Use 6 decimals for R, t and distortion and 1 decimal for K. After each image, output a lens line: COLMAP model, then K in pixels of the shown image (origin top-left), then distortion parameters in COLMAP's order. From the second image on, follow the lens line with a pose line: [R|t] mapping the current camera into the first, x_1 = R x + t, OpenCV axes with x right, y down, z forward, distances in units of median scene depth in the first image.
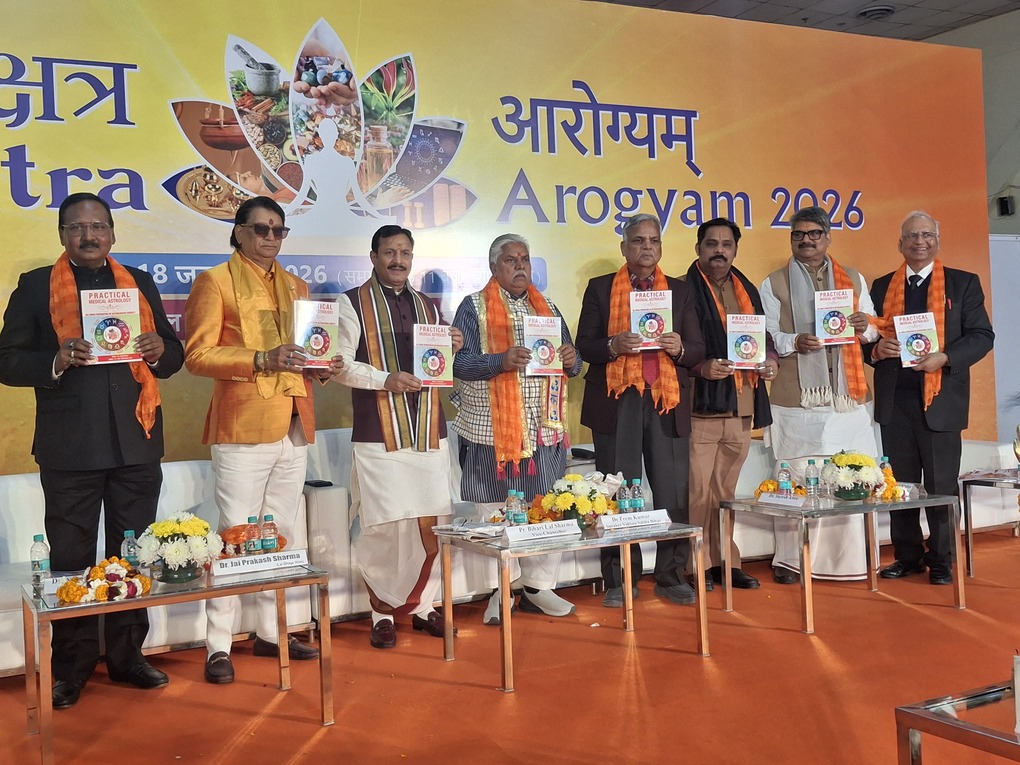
lens RADIAL K [[1042.4, 0, 513.8], [0, 1042.4, 379.5], [0, 0, 1]] dist [0.041041, 0.000000]
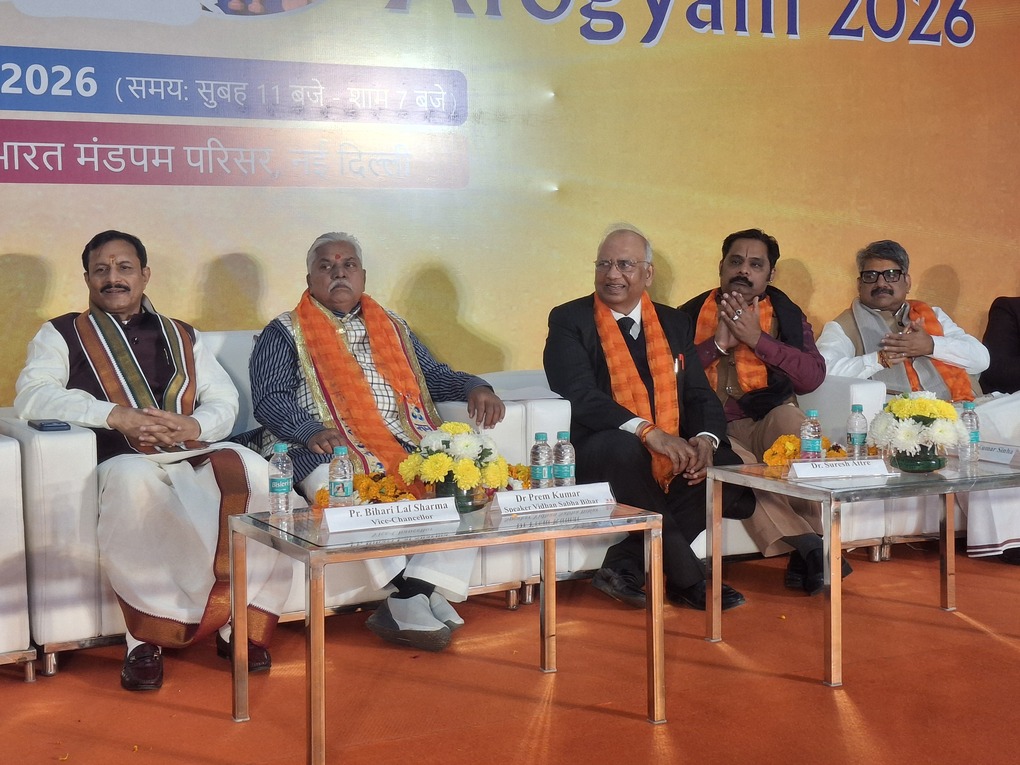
lens RADIAL K [[1467.4, 0, 526.9], [0, 1467.4, 376.0], [0, 0, 1]] dist [0.066738, 0.000000]
pose [[0.999240, 0.028470, 0.026621, 0.071736], [-0.030344, 0.996880, 0.072860, 0.001229], [-0.024463, -0.073613, 0.996987, 0.147122]]
